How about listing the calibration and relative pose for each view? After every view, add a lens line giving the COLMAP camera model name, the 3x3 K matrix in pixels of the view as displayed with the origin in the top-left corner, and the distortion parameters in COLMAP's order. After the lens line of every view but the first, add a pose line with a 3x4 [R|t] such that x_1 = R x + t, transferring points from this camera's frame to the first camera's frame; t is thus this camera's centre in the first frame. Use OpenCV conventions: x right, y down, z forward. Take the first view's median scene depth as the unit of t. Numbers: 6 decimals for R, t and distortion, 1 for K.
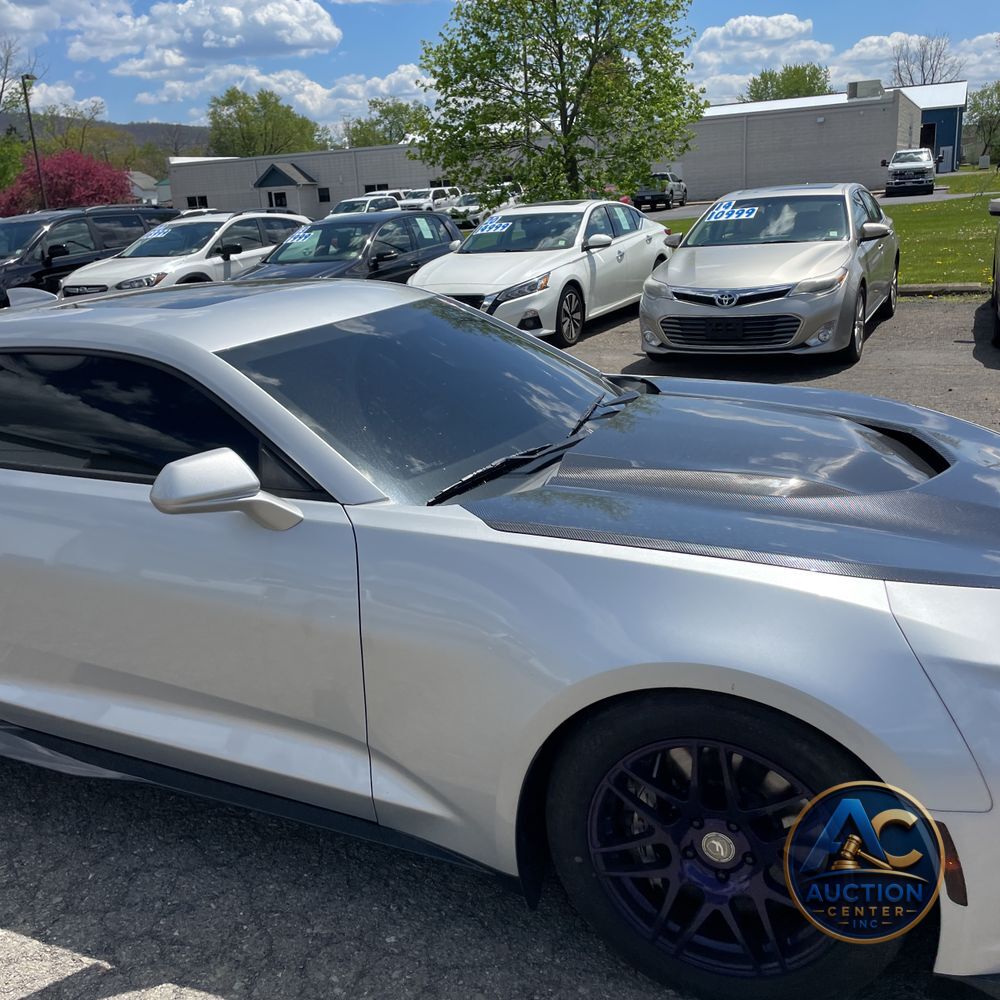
lens RADIAL K [[997.7, 0, 505.0], [0, 997.7, 483.0], [0, 0, 1]] dist [0.078892, -0.115909]
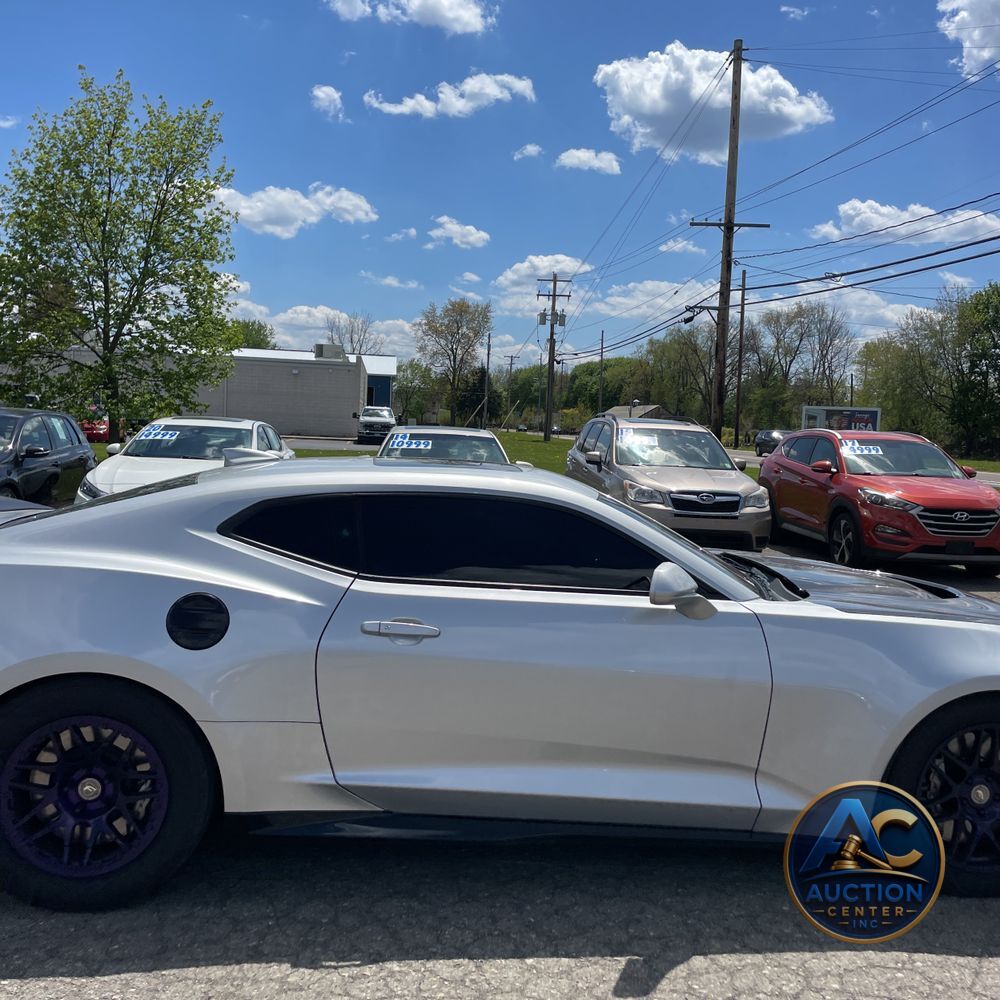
lens RADIAL K [[997.7, 0, 505.0], [0, 997.7, 483.0], [0, 0, 1]] dist [0.078892, -0.115909]
pose [[0.852910, 0.071797, 0.517097, -0.061003], [0.048046, 0.975499, -0.214692, 0.007580], [-0.519842, 0.207957, 0.828564, -0.005033]]
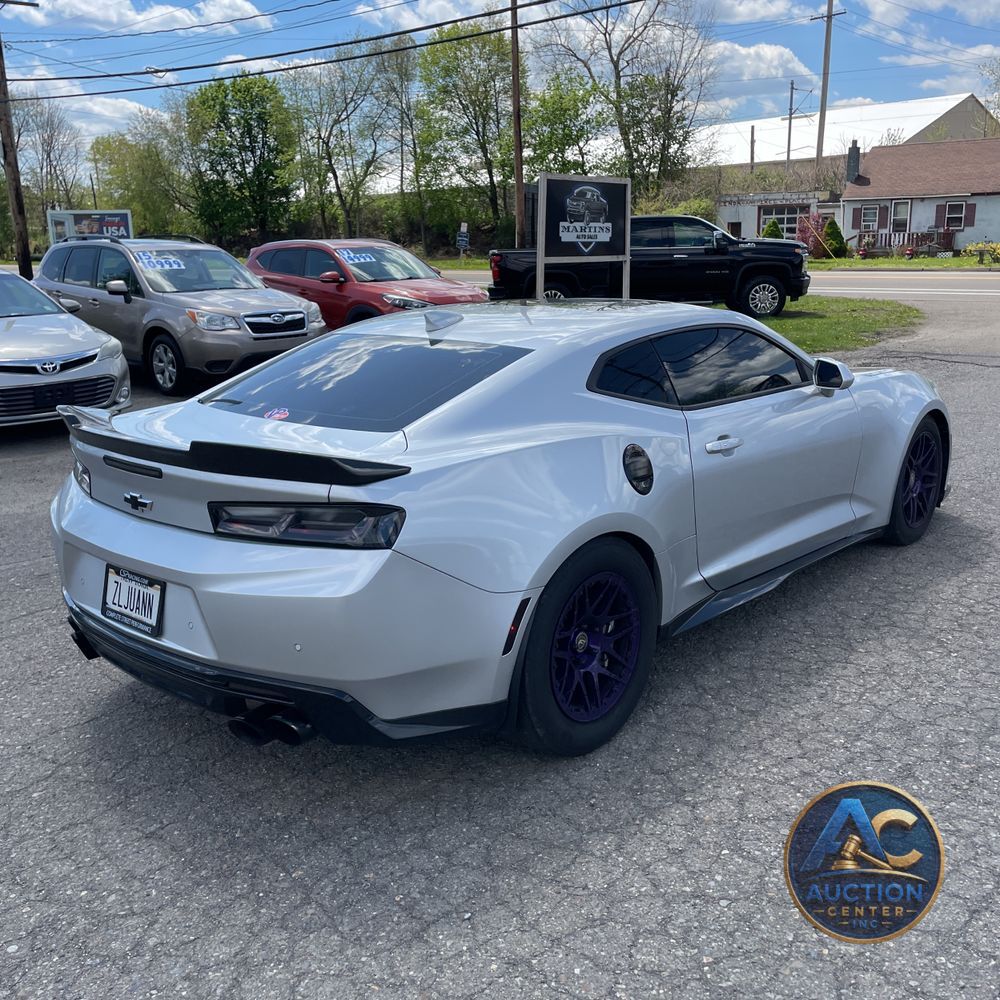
lens RADIAL K [[997.7, 0, 505.0], [0, 997.7, 483.0], [0, 0, 1]] dist [0.078892, -0.115909]
pose [[0.302755, -0.170122, 0.937762, -0.113416], [0.266794, 0.959730, 0.087973, -0.006530], [-0.914965, 0.223555, 0.335951, 0.046302]]
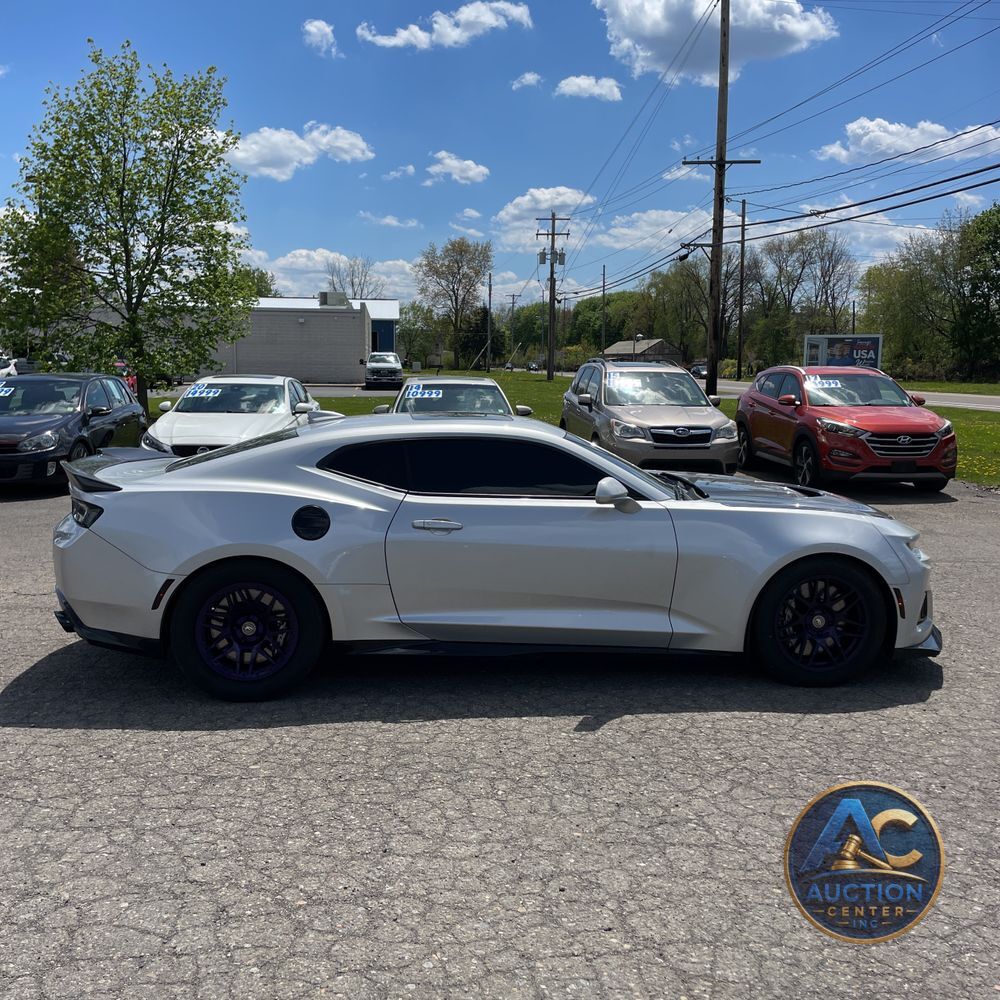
lens RADIAL K [[997.7, 0, 505.0], [0, 997.7, 483.0], [0, 0, 1]] dist [0.078892, -0.115909]
pose [[0.858065, 0.011422, 0.513414, -0.079616], [0.080007, 0.984572, -0.155619, 0.015053], [-0.507271, 0.174608, 0.843913, -0.037102]]
